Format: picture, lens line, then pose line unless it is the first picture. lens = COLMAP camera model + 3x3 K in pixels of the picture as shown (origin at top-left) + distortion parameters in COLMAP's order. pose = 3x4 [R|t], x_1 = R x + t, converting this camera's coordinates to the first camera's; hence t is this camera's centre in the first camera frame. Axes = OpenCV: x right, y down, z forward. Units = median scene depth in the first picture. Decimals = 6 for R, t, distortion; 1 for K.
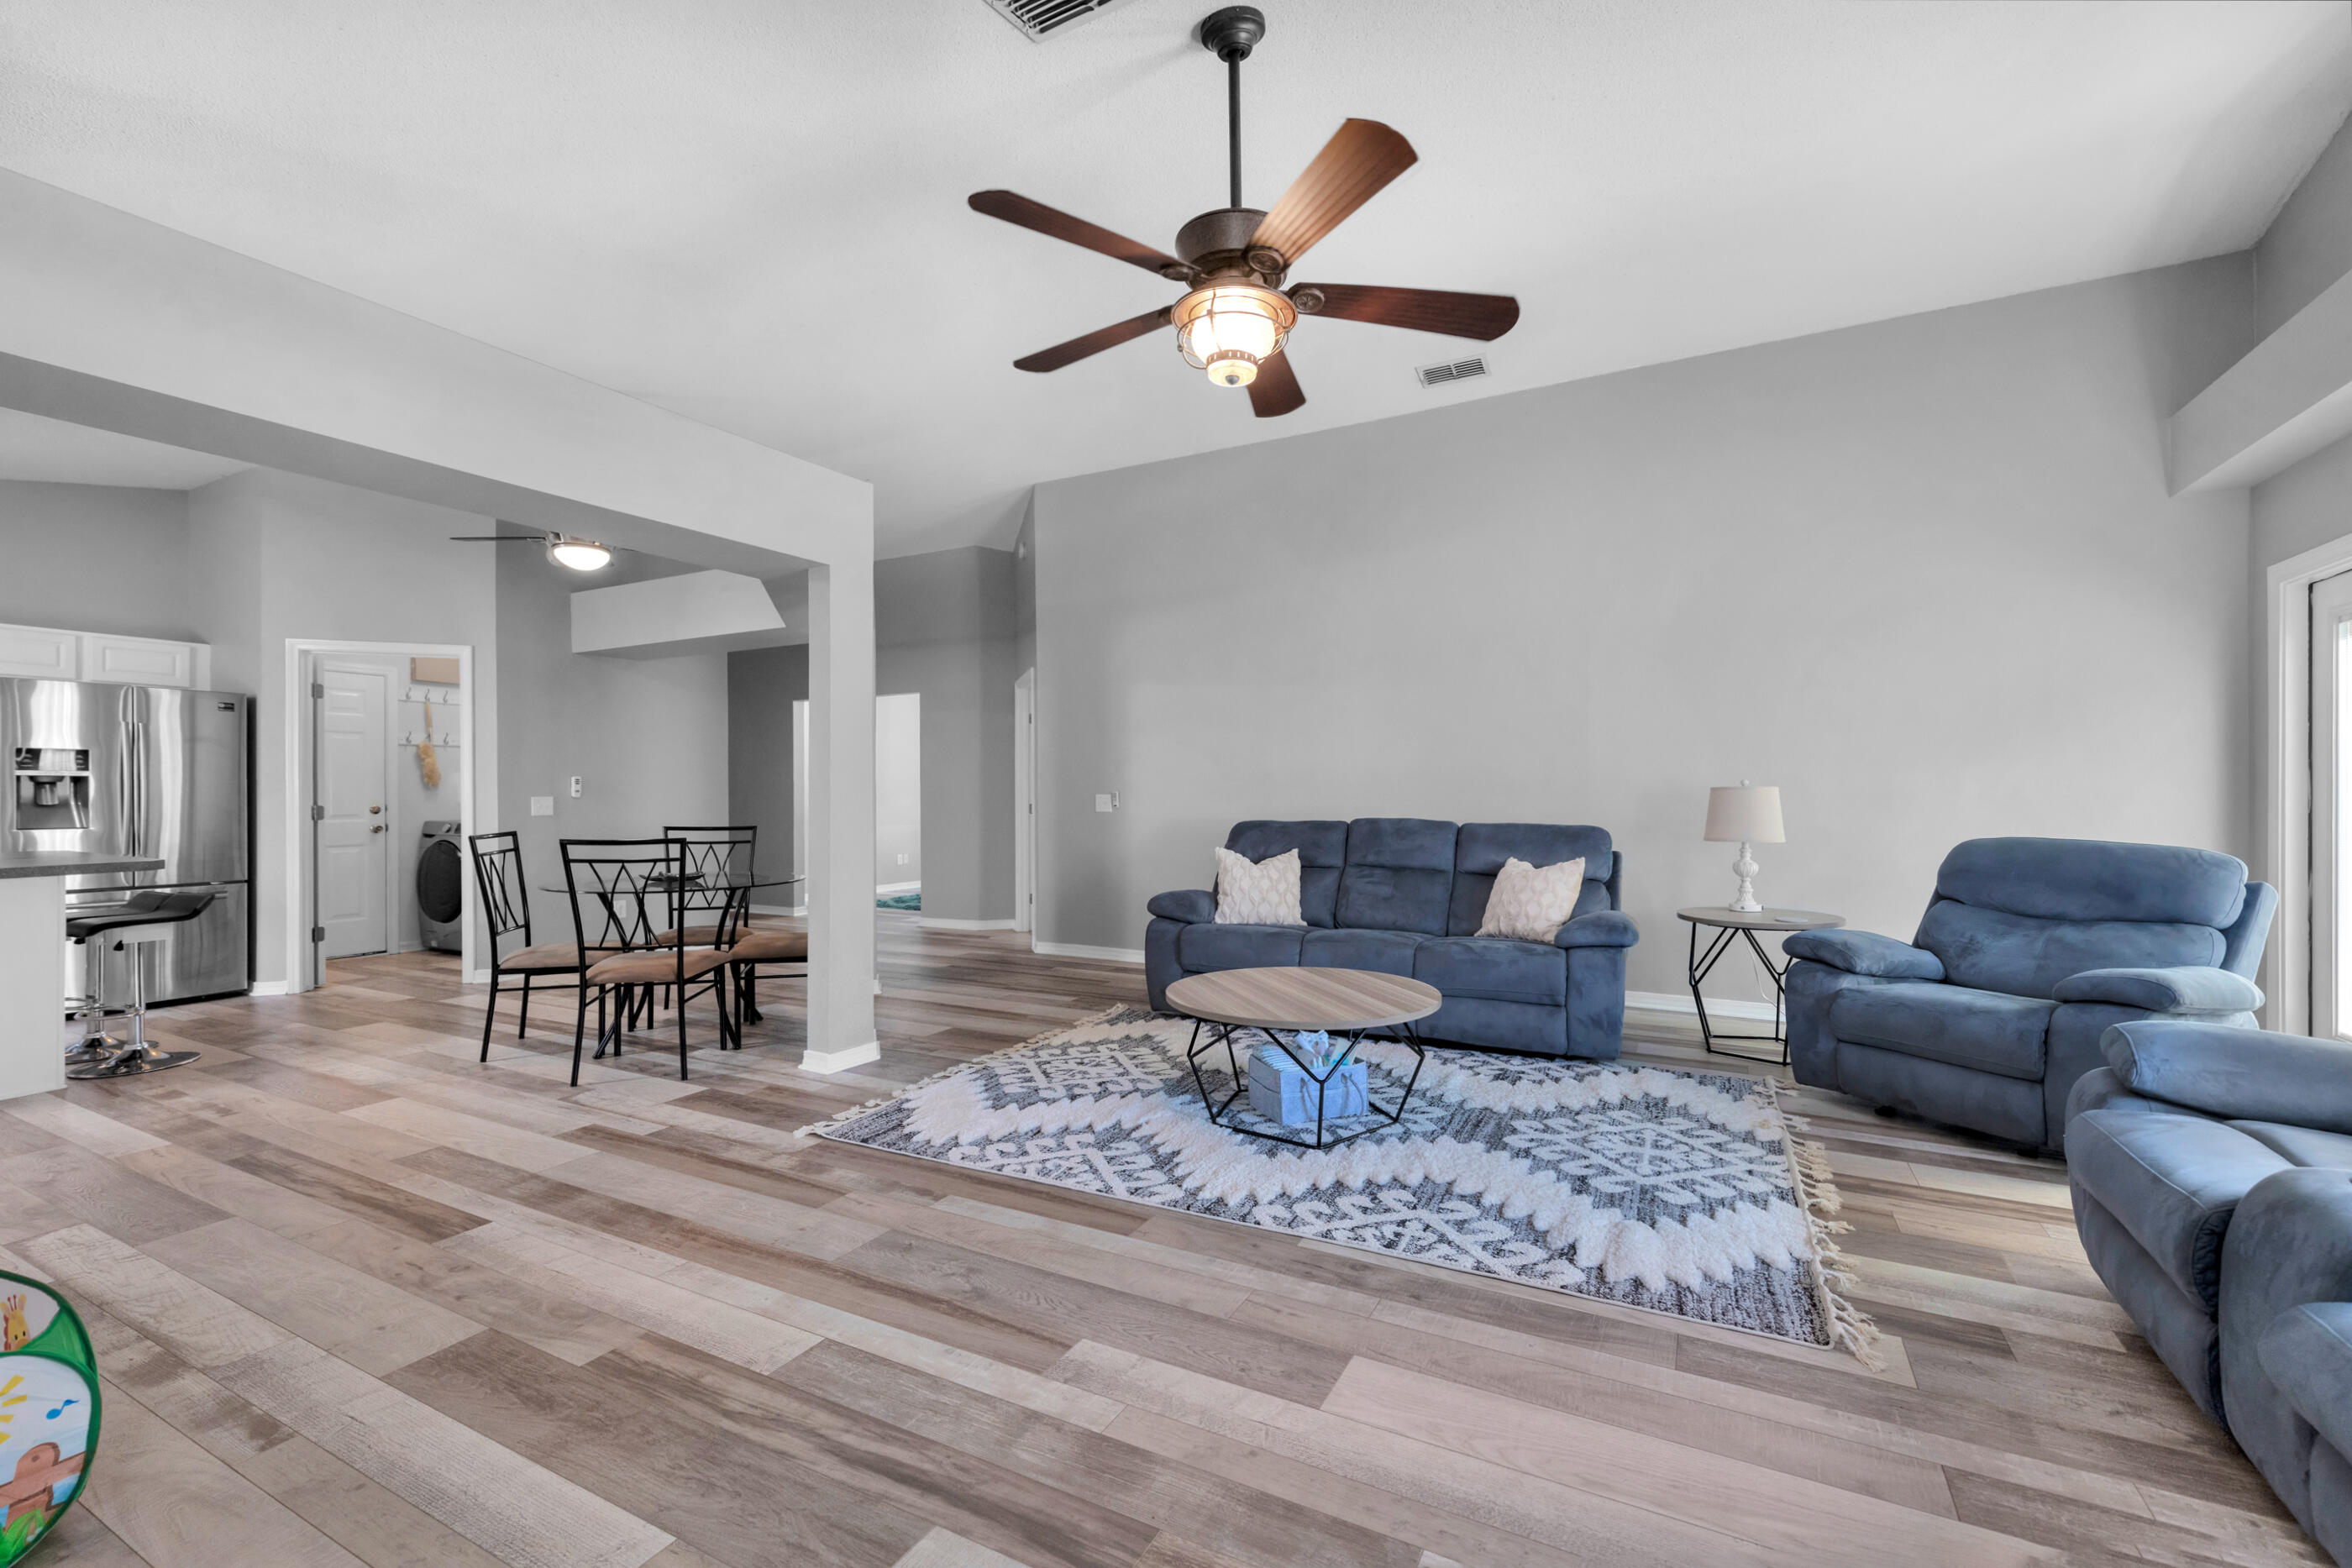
lens RADIAL K [[1007.3, 0, 1206.4], [0, 1007.3, 791.0], [0, 0, 1]] dist [-0.003695, 0.017826]
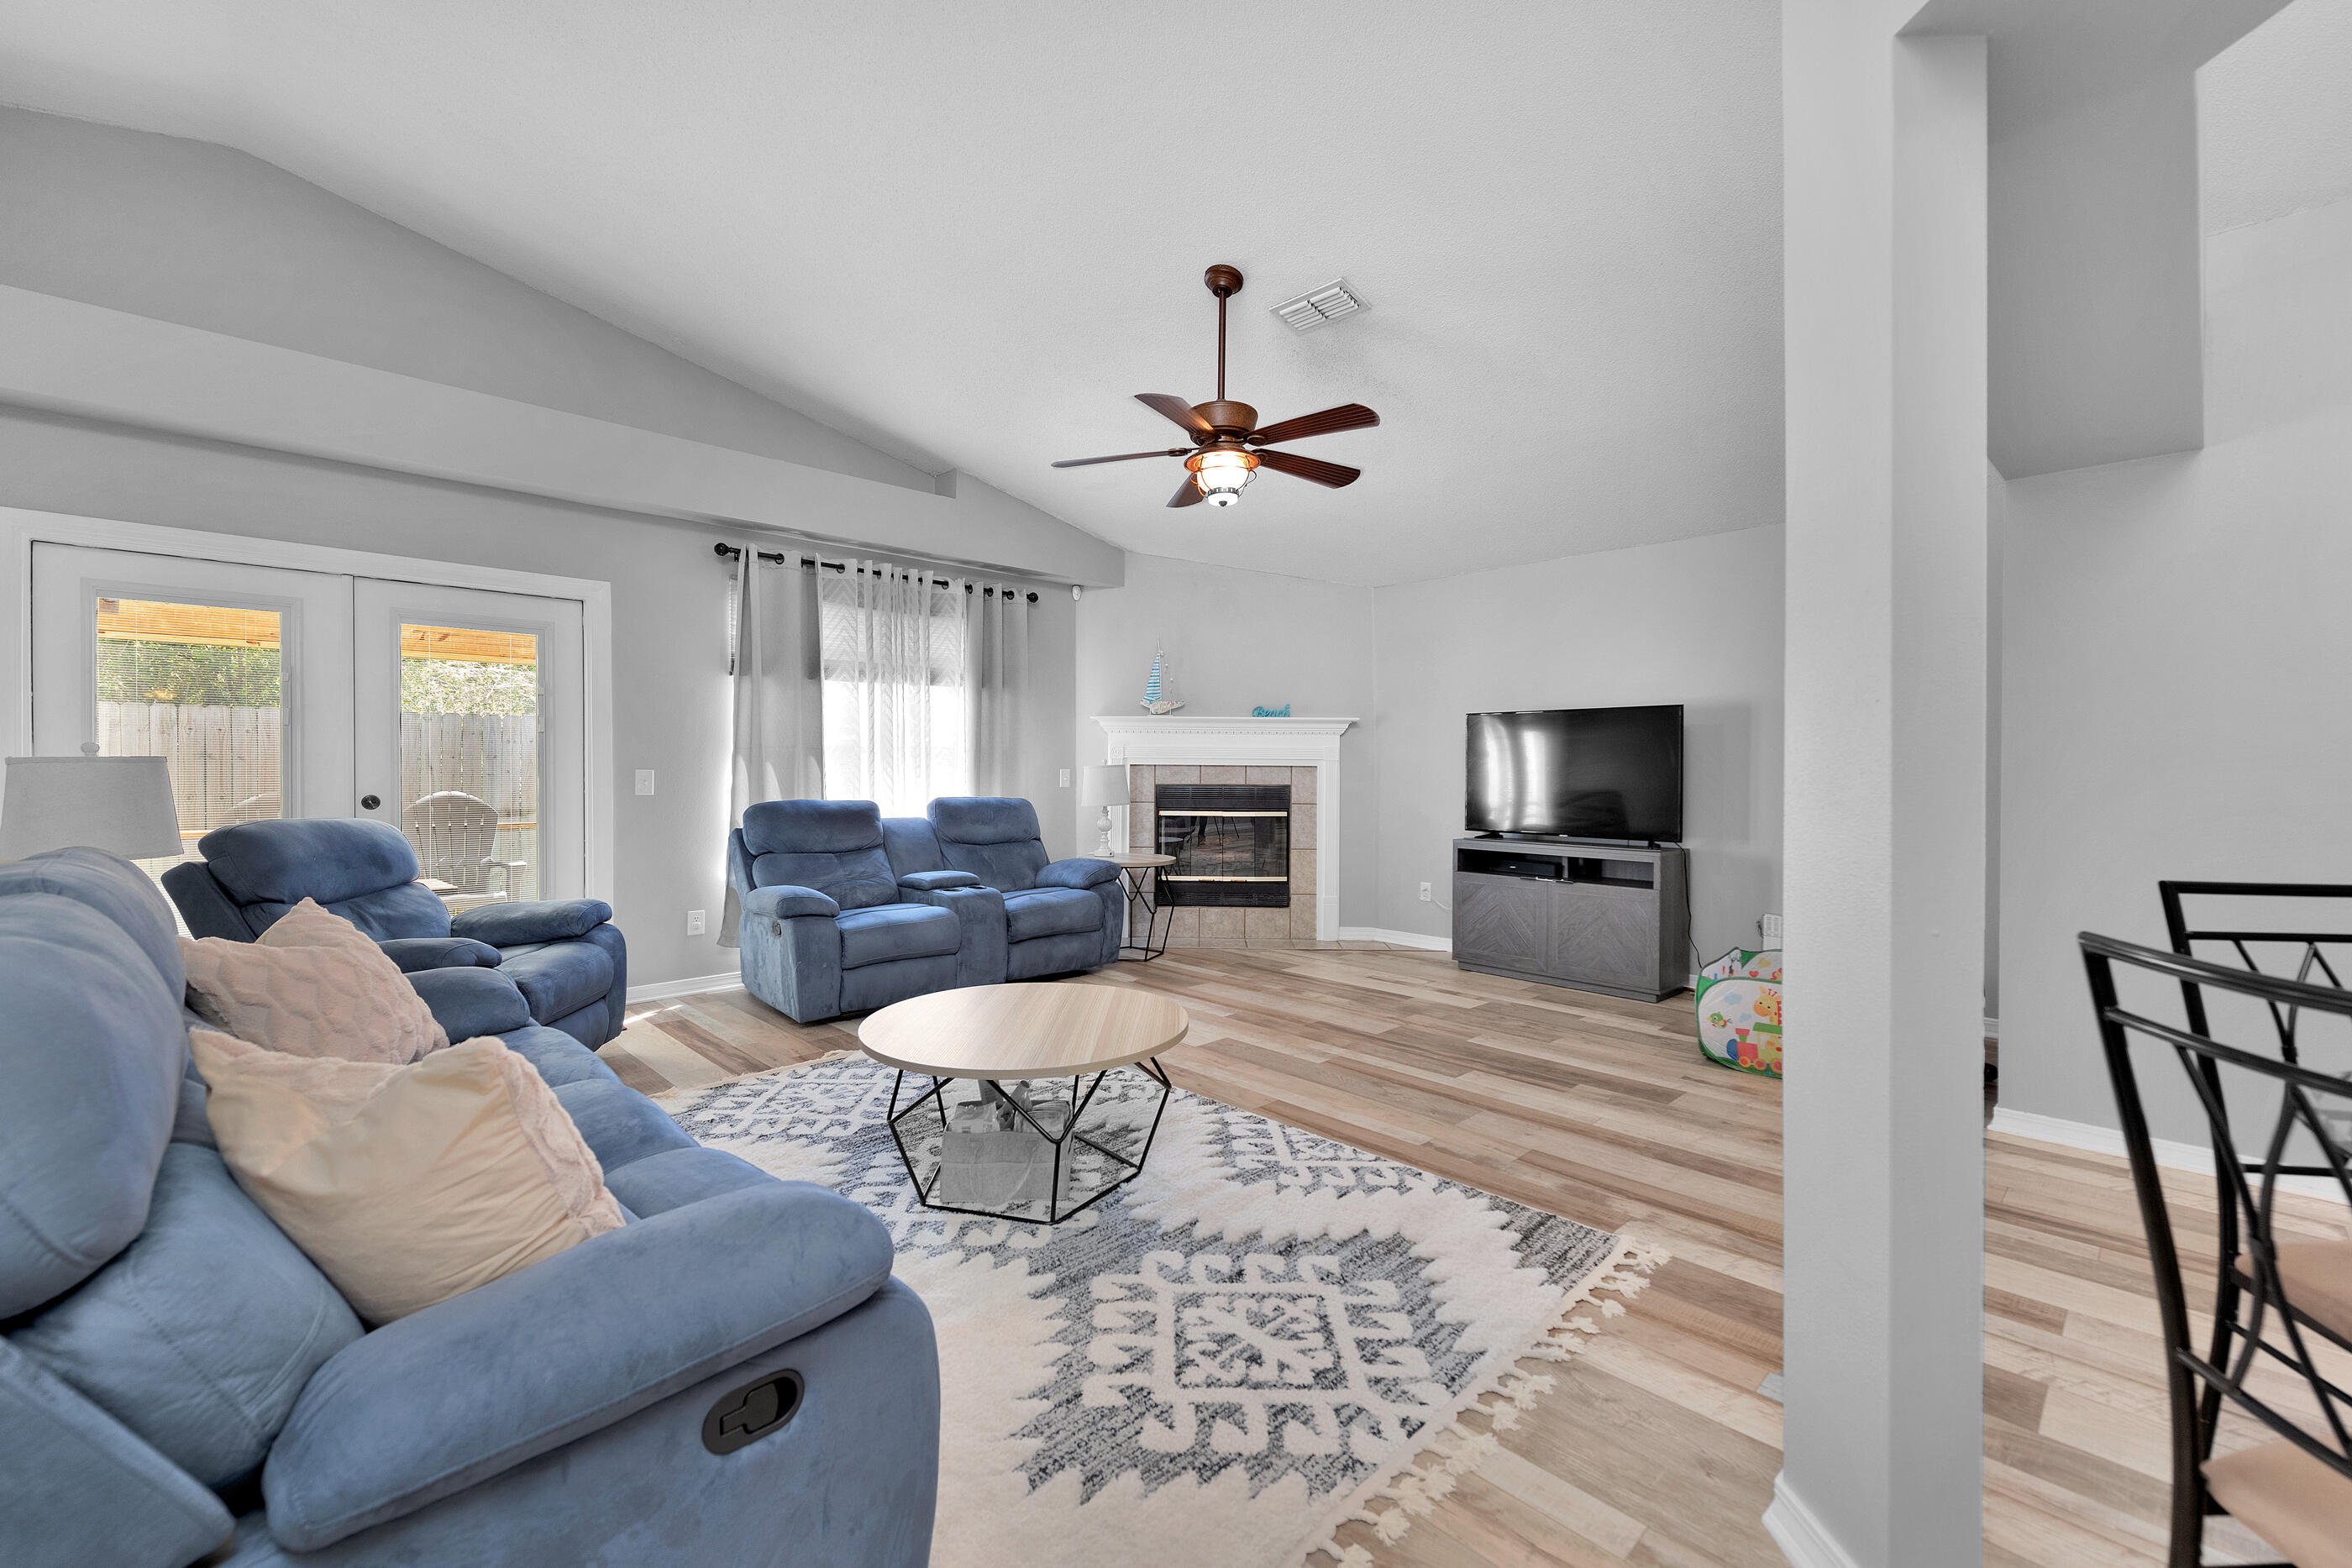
lens RADIAL K [[955.1, 0, 1205.8], [0, 955.1, 773.7], [0, 0, 1]] dist [0.010611, -0.000034]
pose [[-0.952559, 0.000119, 0.304355, -0.307456], [0.002120, 0.999978, 0.006244, -0.019676], [-0.304348, 0.006593, -0.952538, 1.820959]]
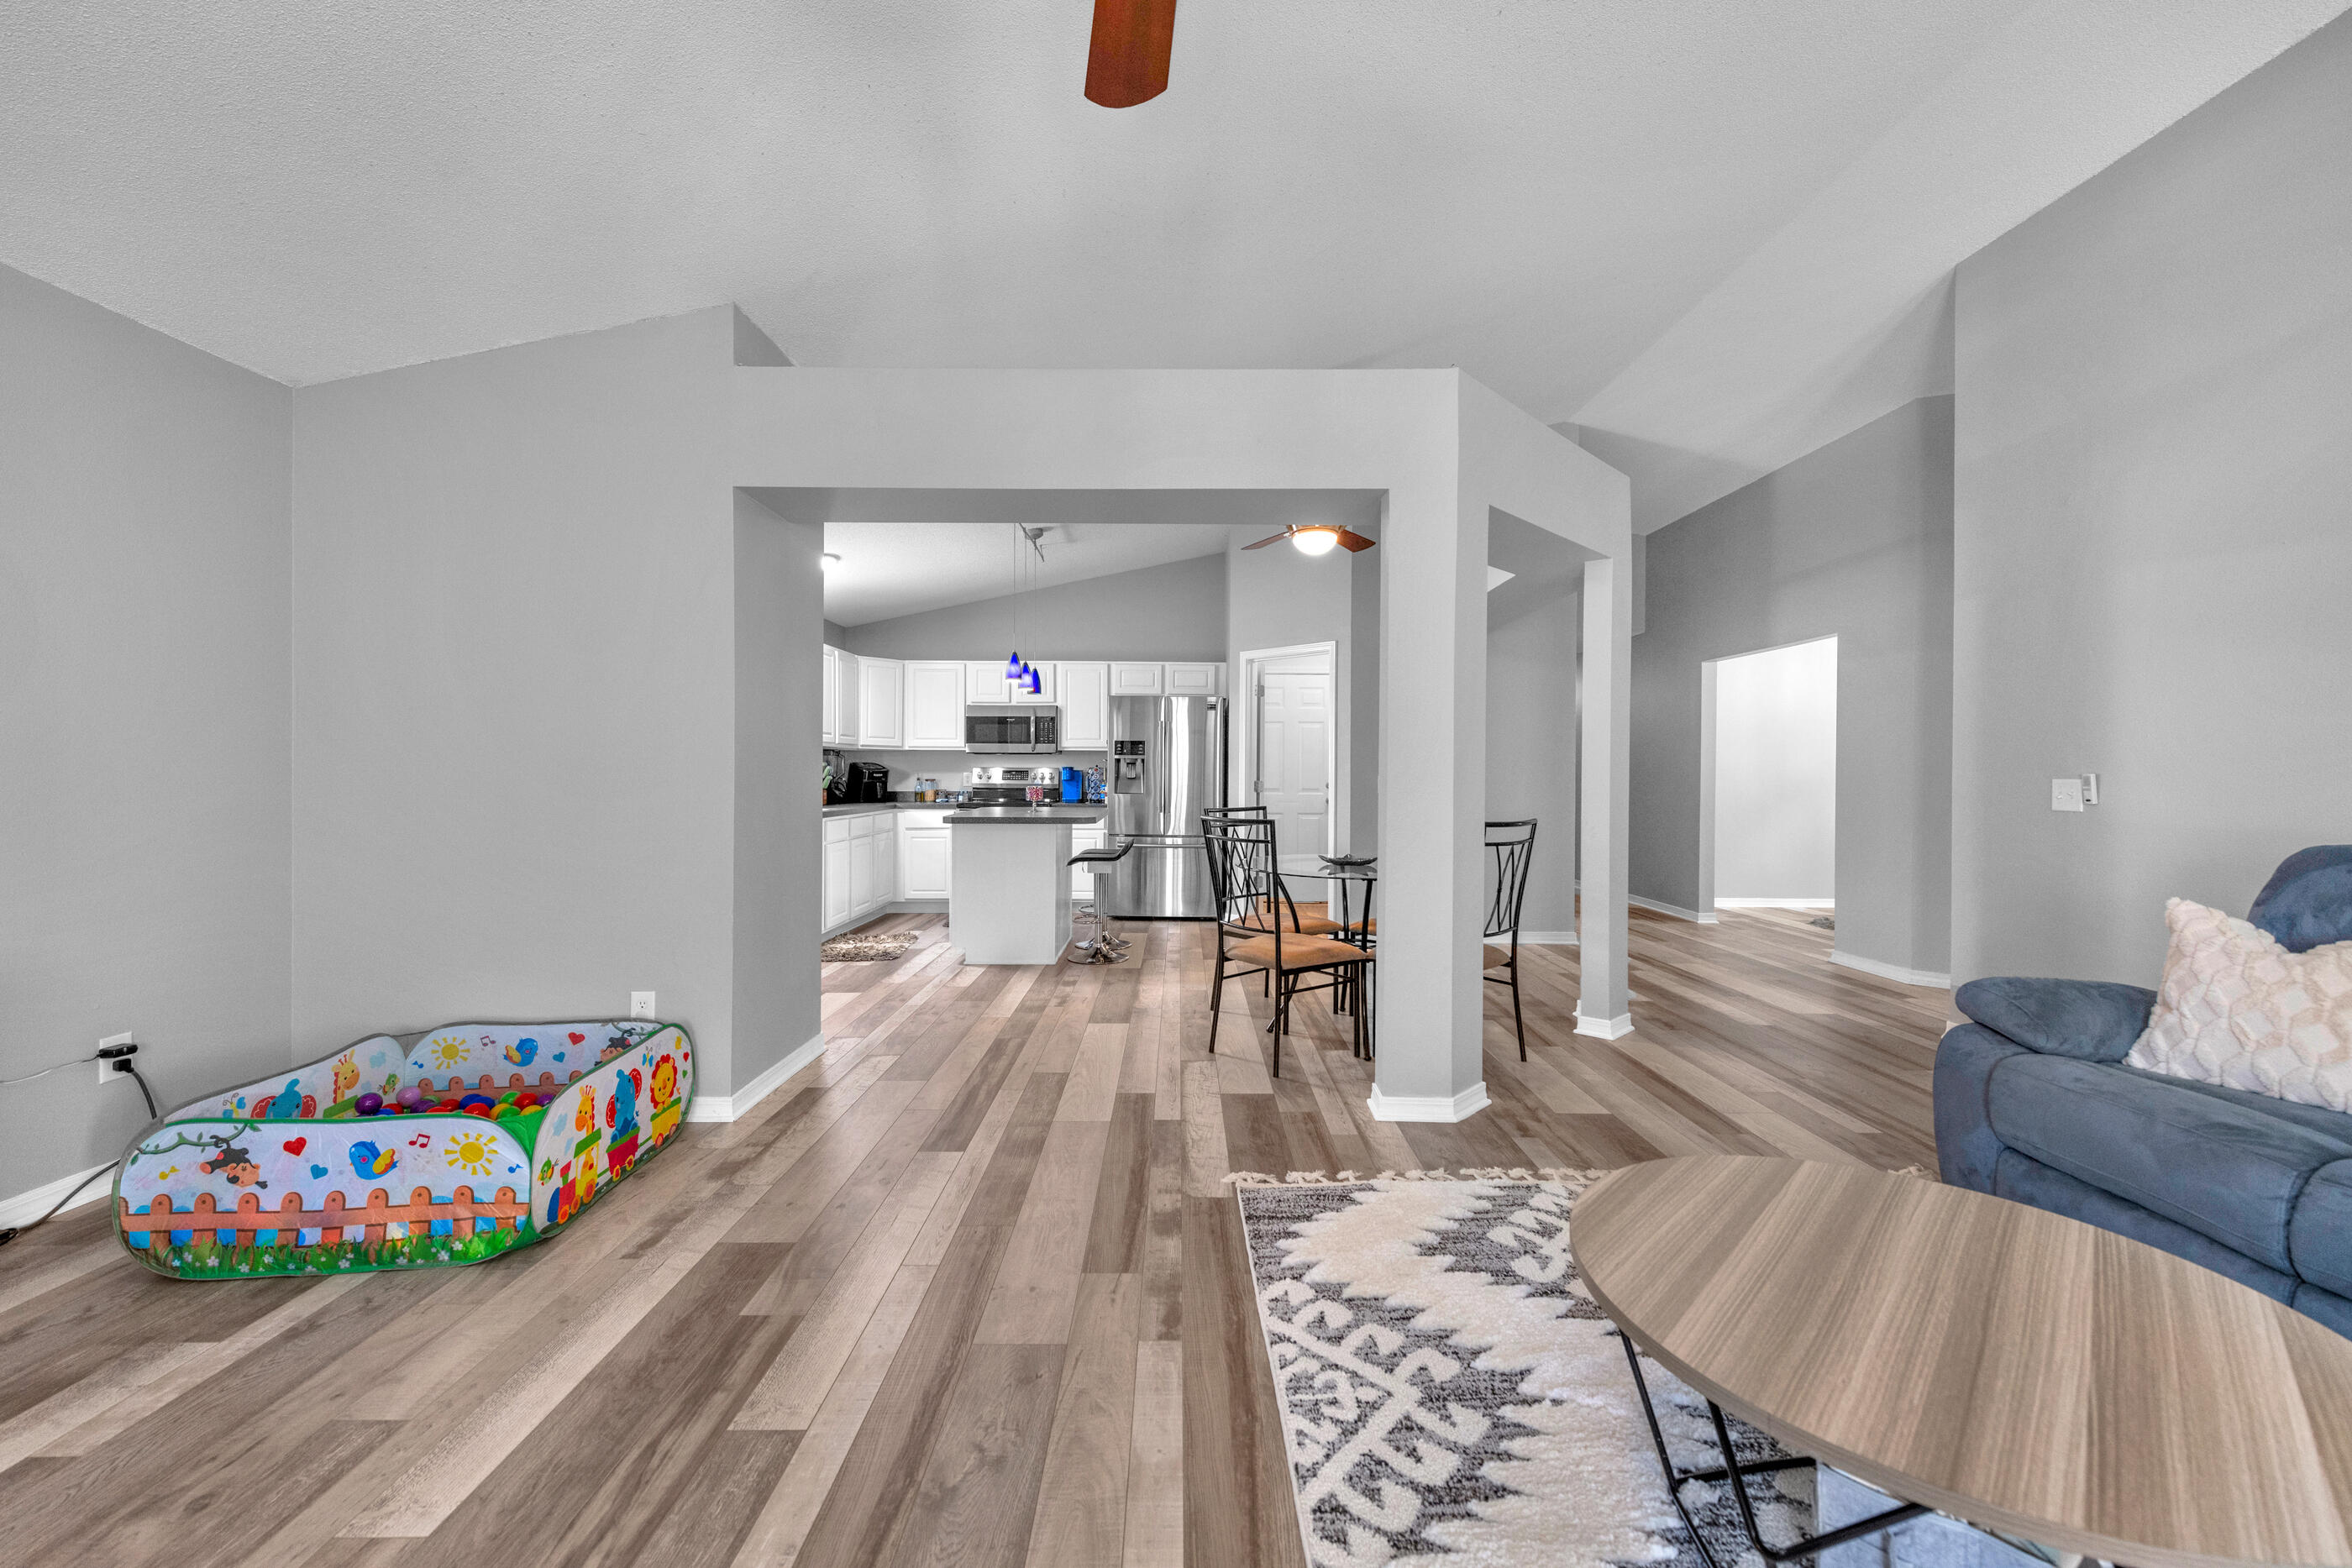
lens RADIAL K [[972.6, 0, 1161.4], [0, 972.6, 763.6], [0, 0, 1]] dist [0.021441, -0.008151]
pose [[0.454243, 0.009693, -0.890825, 0.330549], [-0.008368, 0.999943, 0.006613, -0.026636], [0.890839, 0.004451, 0.454298, 0.571793]]
